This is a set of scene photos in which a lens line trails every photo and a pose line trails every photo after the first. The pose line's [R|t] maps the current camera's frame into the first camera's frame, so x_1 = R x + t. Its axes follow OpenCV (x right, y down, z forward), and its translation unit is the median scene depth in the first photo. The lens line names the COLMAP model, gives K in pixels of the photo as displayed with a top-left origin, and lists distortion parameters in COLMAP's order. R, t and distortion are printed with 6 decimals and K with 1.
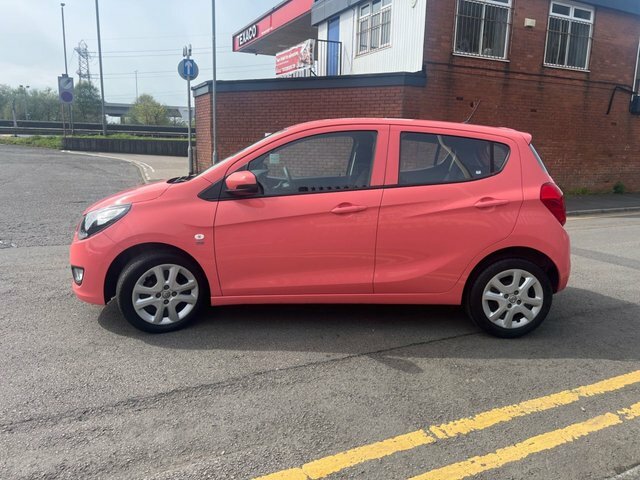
lens RADIAL K [[488.6, 0, 316.8], [0, 488.6, 239.5], [0, 0, 1]] dist [0.037346, -0.032418]
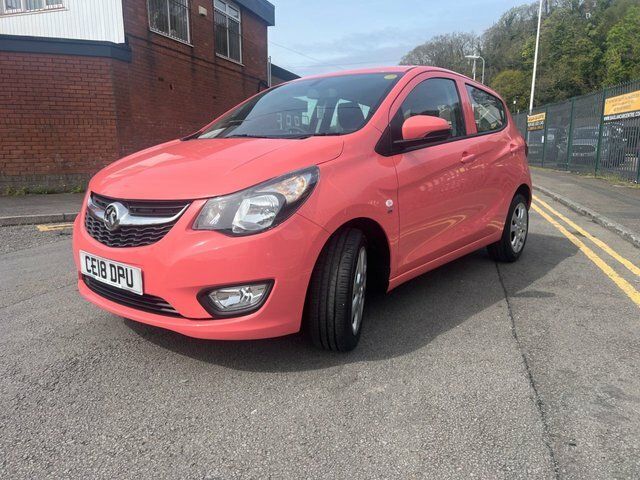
lens RADIAL K [[488.6, 0, 322.7], [0, 488.6, 239.4], [0, 0, 1]] dist [0.037346, -0.032418]
pose [[0.657552, -0.164593, 0.735211, -0.253550], [0.161982, 0.983909, 0.075397, -0.006993], [-0.735790, 0.069514, 0.673632, 0.164399]]
